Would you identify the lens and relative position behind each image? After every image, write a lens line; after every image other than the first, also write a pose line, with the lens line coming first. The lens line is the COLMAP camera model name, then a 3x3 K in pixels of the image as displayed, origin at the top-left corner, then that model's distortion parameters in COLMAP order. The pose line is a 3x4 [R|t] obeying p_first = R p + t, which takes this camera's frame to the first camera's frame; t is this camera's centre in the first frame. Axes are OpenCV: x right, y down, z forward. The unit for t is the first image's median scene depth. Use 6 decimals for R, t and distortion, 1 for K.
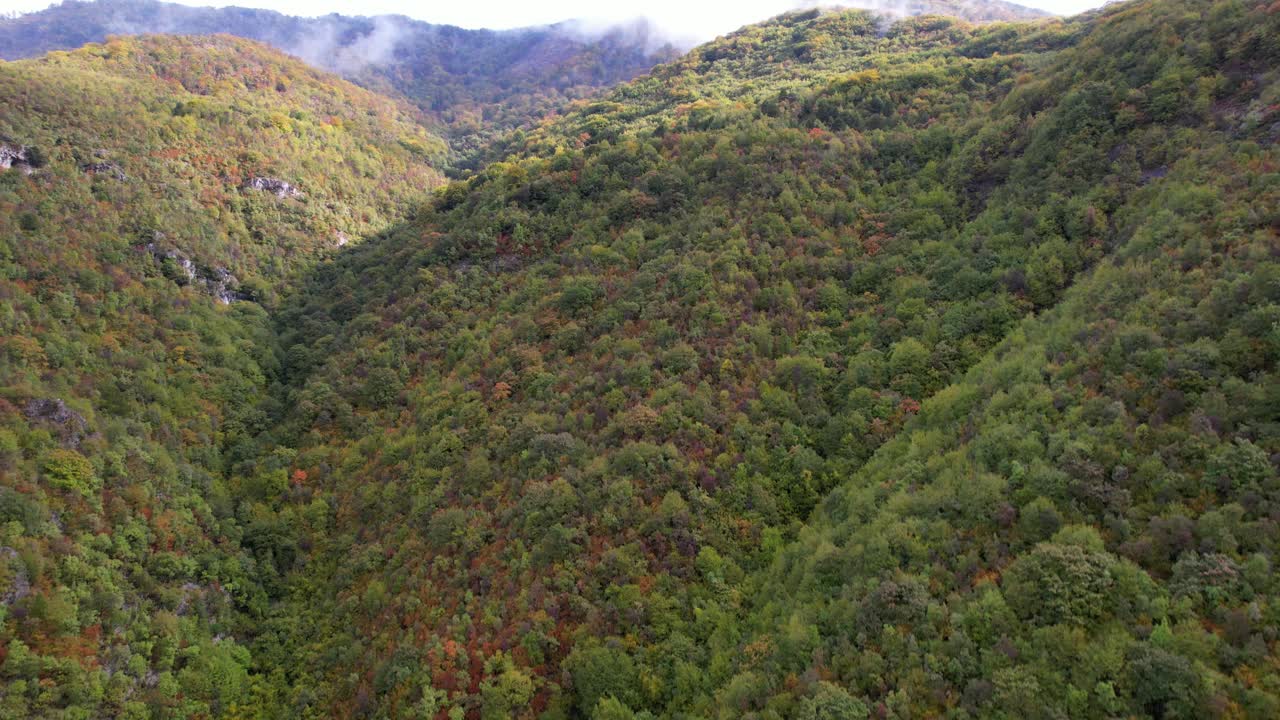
lens RADIAL K [[785.5, 0, 639.6], [0, 785.5, 379.3], [0, 0, 1]] dist [-0.077523, 0.070728]
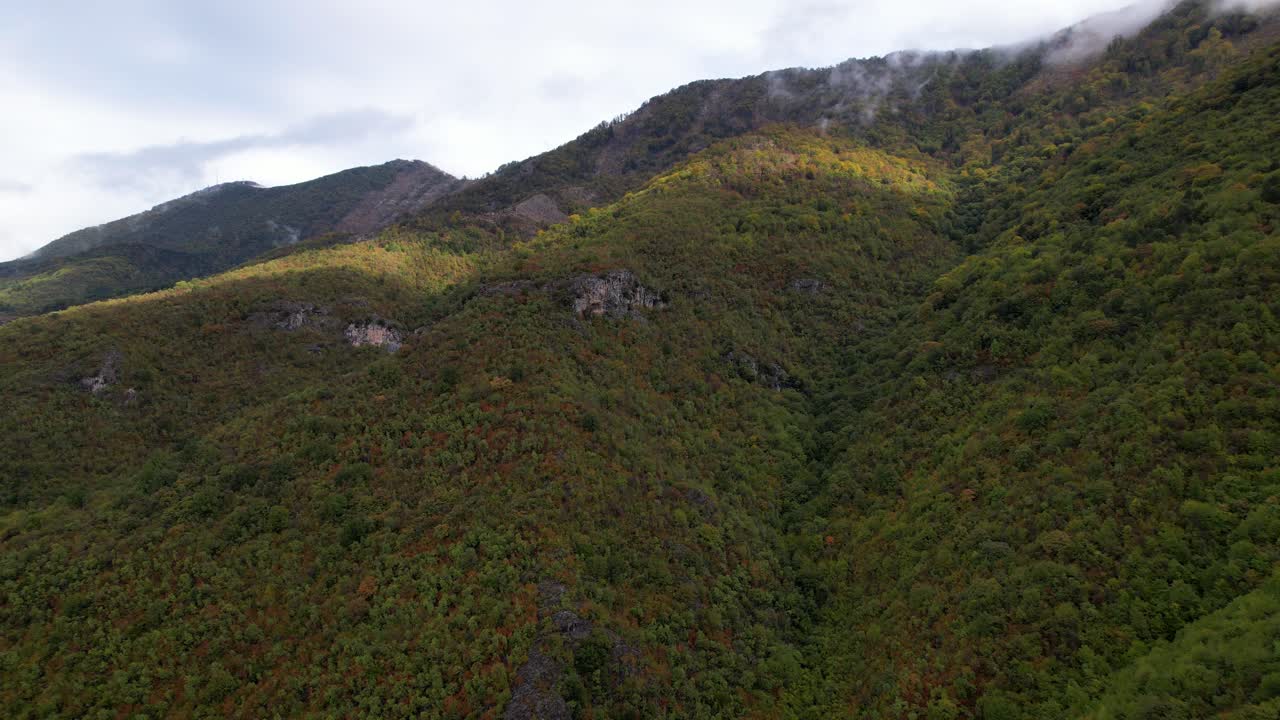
lens RADIAL K [[785.5, 0, 639.6], [0, 785.5, 379.3], [0, 0, 1]] dist [-0.077523, 0.070728]
pose [[0.795275, -0.010077, -0.606165, 0.194539], [0.012530, 0.999921, -0.000182, -0.195924], [0.606119, -0.007450, 0.795339, -0.439474]]
